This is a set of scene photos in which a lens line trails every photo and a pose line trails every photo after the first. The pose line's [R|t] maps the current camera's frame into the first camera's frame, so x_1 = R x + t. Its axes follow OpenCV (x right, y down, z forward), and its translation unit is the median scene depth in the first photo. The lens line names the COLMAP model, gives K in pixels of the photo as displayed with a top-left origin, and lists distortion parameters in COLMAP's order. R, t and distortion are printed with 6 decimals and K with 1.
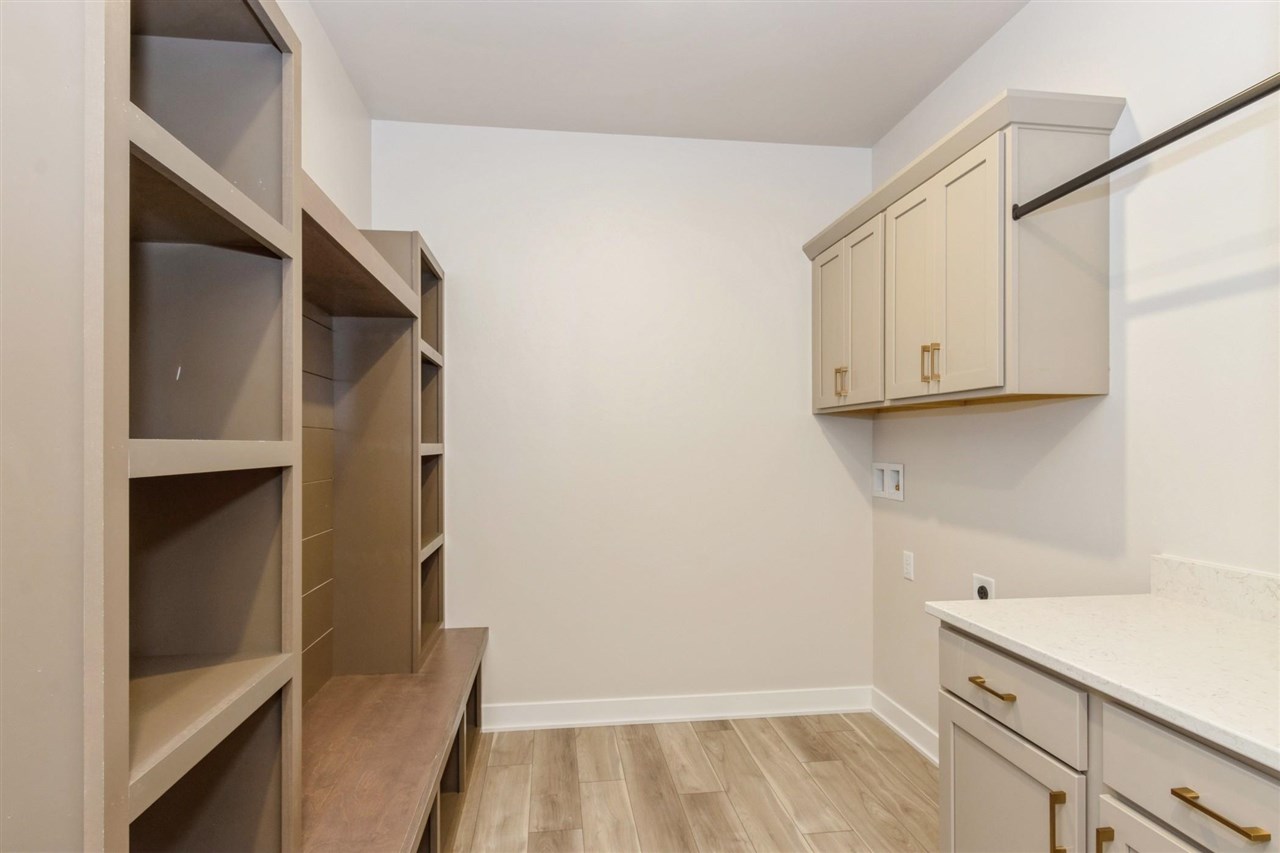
lens RADIAL K [[682.4, 0, 638.7], [0, 682.4, 451.8], [0, 0, 1]] dist [0.001600, -0.000185]
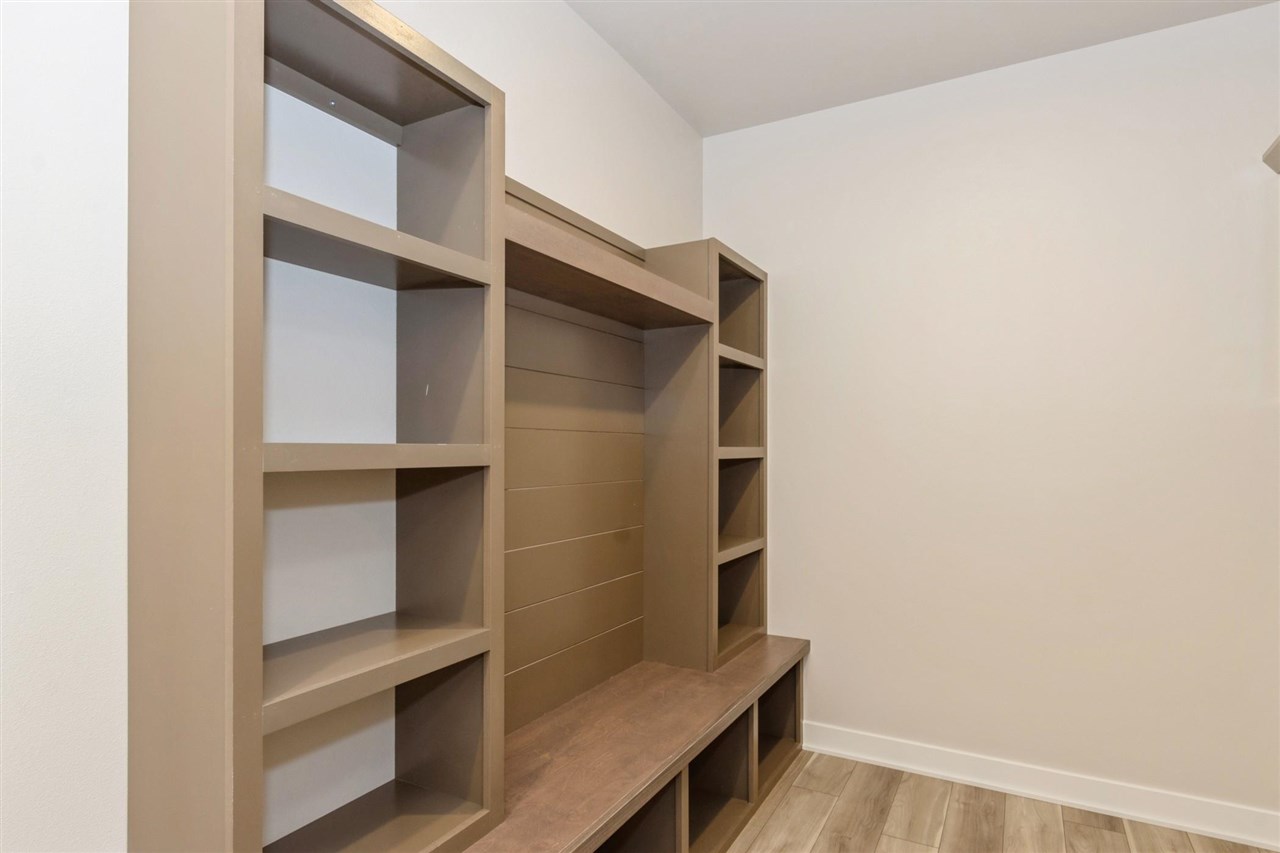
lens RADIAL K [[684.1, 0, 637.2], [0, 684.1, 457.8], [0, 0, 1]] dist [-0.000326, -0.001951]
pose [[0.801138, 0.006537, -0.598444, 0.176628], [-0.005213, 0.999979, 0.003944, 0.000770], [0.598457, -0.000040, 0.801155, 0.106824]]
